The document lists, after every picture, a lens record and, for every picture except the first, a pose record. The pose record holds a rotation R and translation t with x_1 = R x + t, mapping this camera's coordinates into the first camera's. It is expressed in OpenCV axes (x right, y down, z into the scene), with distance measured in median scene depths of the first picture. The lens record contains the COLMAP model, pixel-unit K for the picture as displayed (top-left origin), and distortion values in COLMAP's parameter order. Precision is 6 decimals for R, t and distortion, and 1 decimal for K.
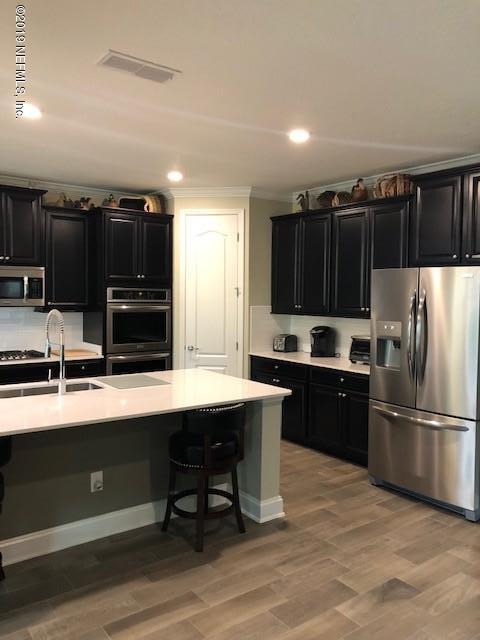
lens RADIAL K [[523.8, 0, 241.8], [0, 523.8, 318.2], [0, 0, 1]] dist [0.033876, -0.031005]
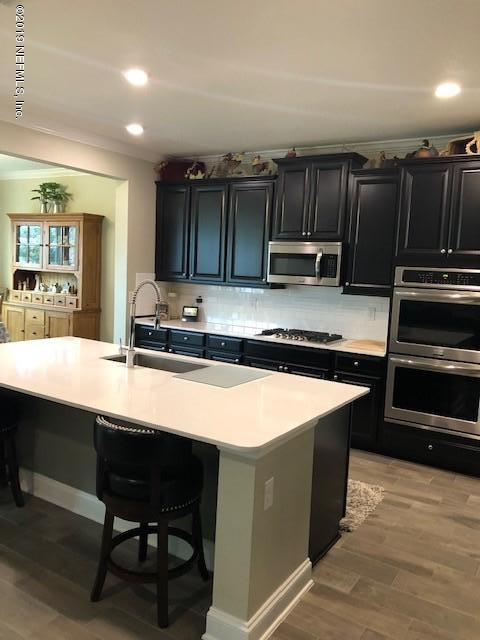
lens RADIAL K [[523.8, 0, 239.4], [0, 523.8, 314.2], [0, 0, 1]] dist [0.033876, -0.031005]
pose [[0.345082, 0.093045, -0.933949, 0.383397], [-0.084219, 0.994130, 0.067922, -0.021628], [0.934787, 0.055217, 0.350892, 0.522014]]
